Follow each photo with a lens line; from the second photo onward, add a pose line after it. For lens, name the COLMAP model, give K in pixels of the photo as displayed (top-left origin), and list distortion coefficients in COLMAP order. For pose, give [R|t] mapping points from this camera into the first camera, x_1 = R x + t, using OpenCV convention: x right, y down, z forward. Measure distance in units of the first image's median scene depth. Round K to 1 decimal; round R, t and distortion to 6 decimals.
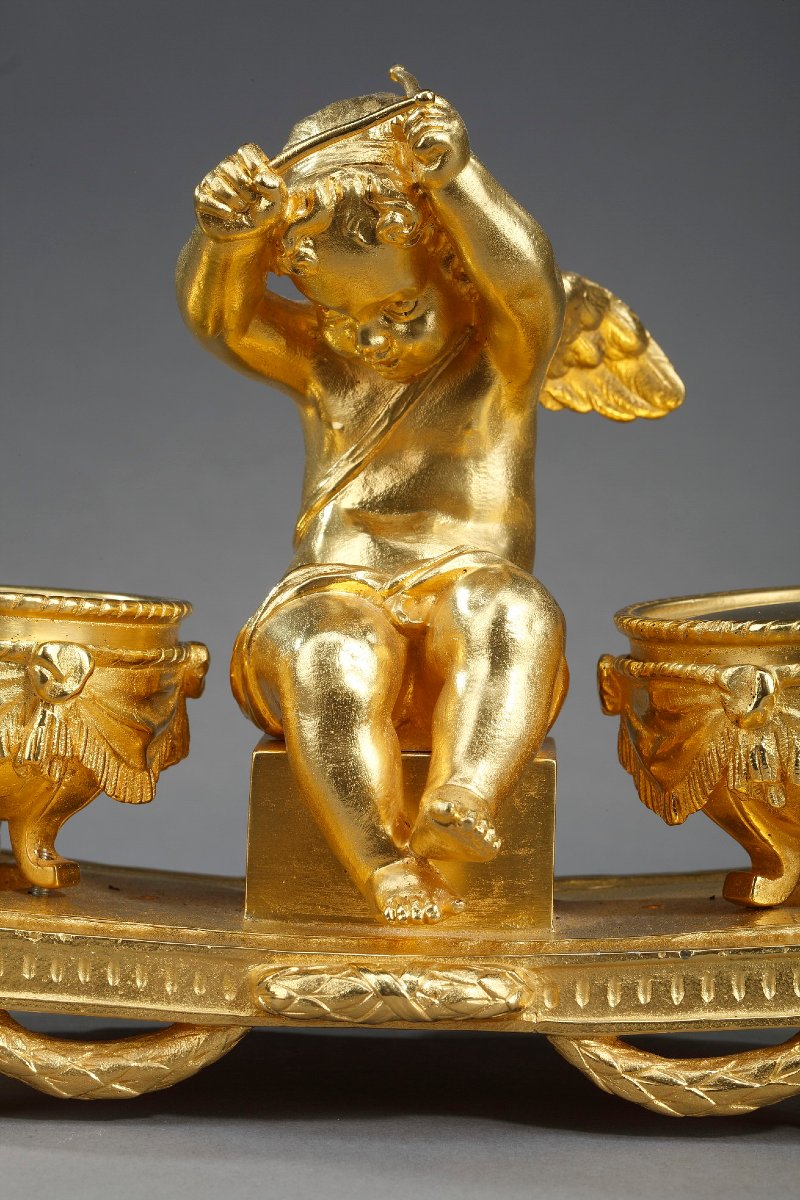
lens RADIAL K [[4000.7, 0, 278.5], [0, 4000.7, 600.7], [0, 0, 1]] dist [0.065130, 0.000000]
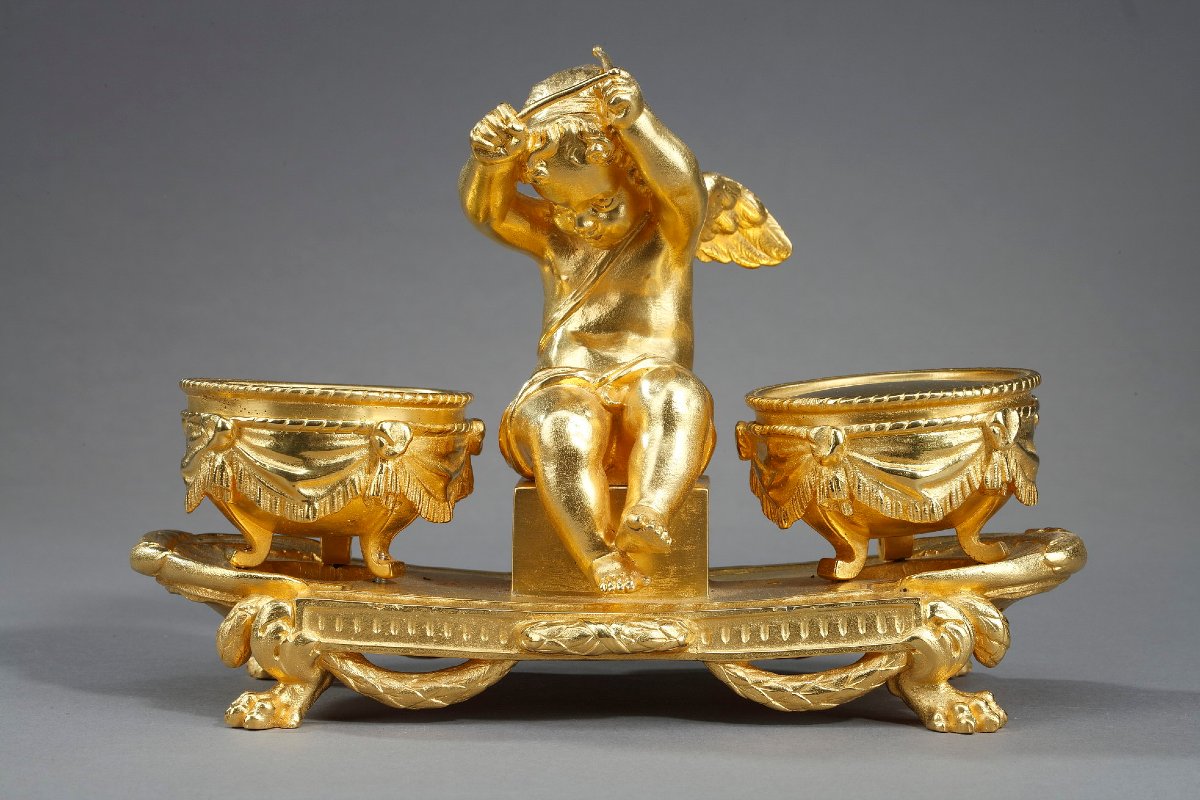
lens RADIAL K [[4000.7, 0, 490.9], [0, 4000.7, 306.8], [0, 0, 1]] dist [0.065130, 0.000000]
pose [[0.999720, -0.021989, -0.008746, -0.000405], [0.021825, 0.999592, -0.018418, -0.004619], [0.009147, 0.018222, 0.999792, -0.579046]]
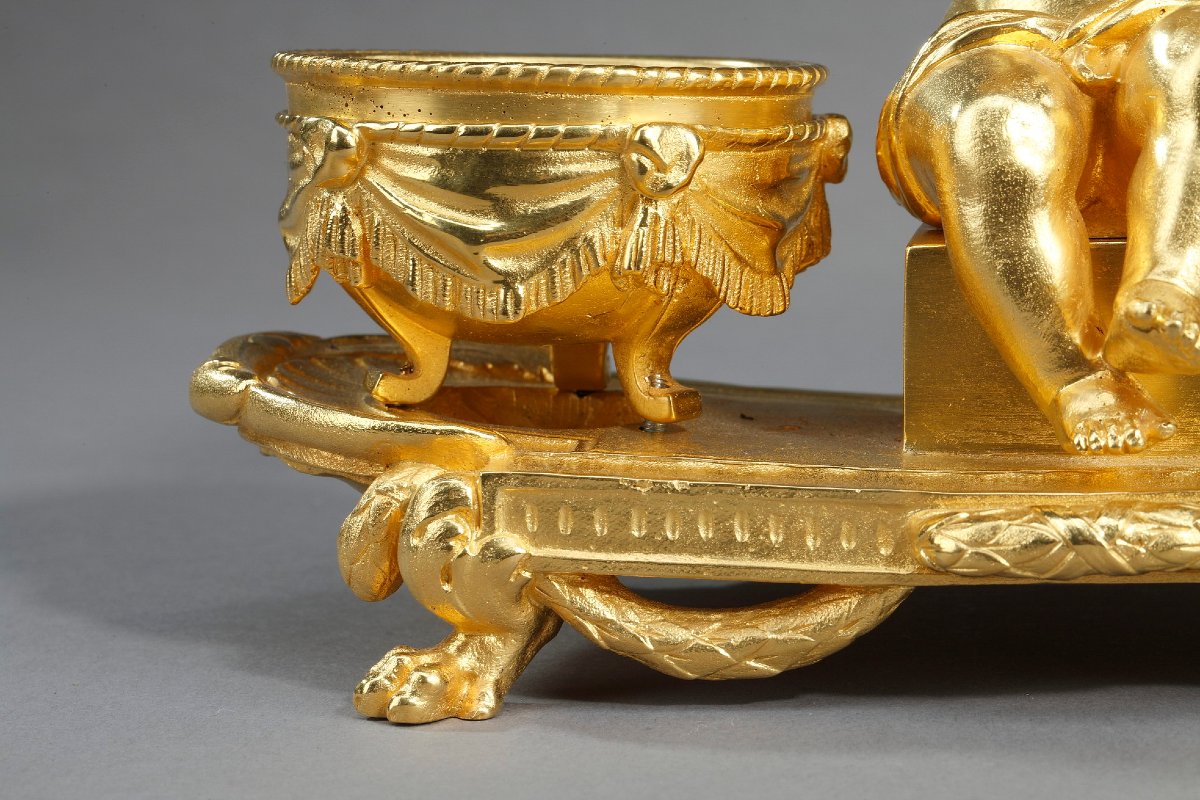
lens RADIAL K [[4000.7, 0, 569.3], [0, 4000.7, 389.0], [0, 0, 1]] dist [0.065130, 0.000000]
pose [[0.992996, -0.037130, -0.112163, 0.016138], [0.046054, 0.995886, 0.078042, -0.000156], [0.108804, -0.082661, 0.990620, 0.187368]]
